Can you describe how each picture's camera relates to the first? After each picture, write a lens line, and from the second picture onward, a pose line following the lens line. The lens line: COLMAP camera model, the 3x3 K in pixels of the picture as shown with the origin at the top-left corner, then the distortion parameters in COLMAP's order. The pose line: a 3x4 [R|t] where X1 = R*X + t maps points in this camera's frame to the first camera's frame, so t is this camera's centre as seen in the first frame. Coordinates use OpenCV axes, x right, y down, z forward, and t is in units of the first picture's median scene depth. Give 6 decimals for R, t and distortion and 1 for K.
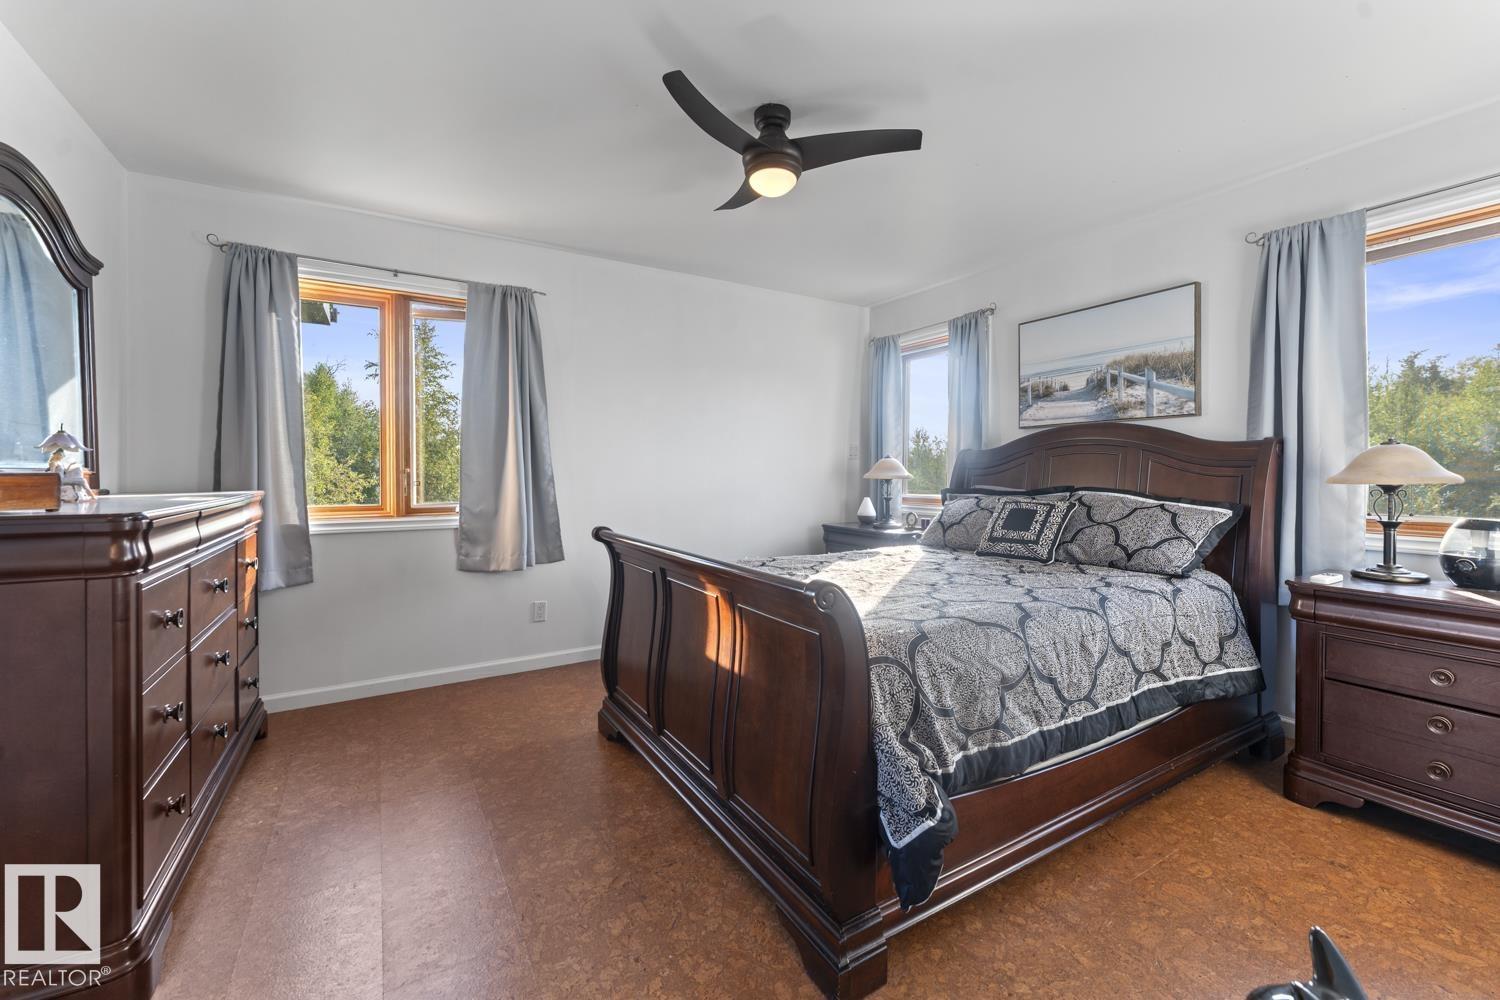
lens RADIAL K [[628.5, 0, 753.0], [0, 628.5, 442.1], [0, 0, 1]] dist [0.000798, -0.000102]
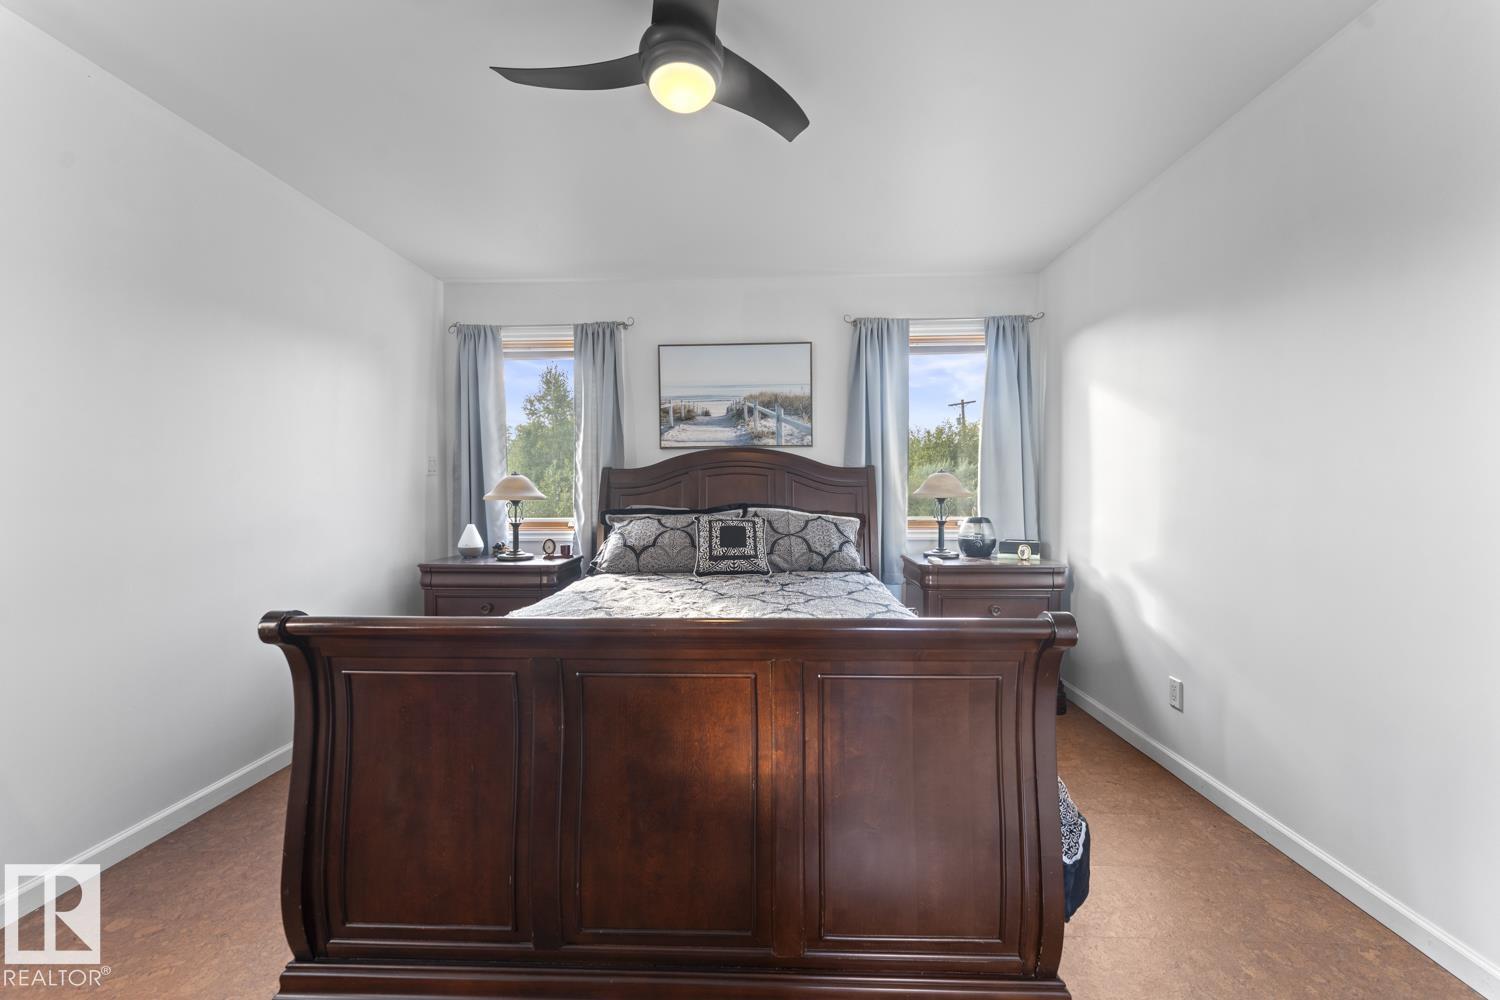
lens RADIAL K [[607.5, 0, 748.4], [0, 607.5, 482.2], [0, 0, 1]] dist [0.000908, -0.000123]
pose [[0.540368, 0.009919, 0.841370, -0.377044], [-0.035000, 0.999330, 0.010698, 0.020071], [-0.840701, -0.035229, 0.540353, 0.404936]]
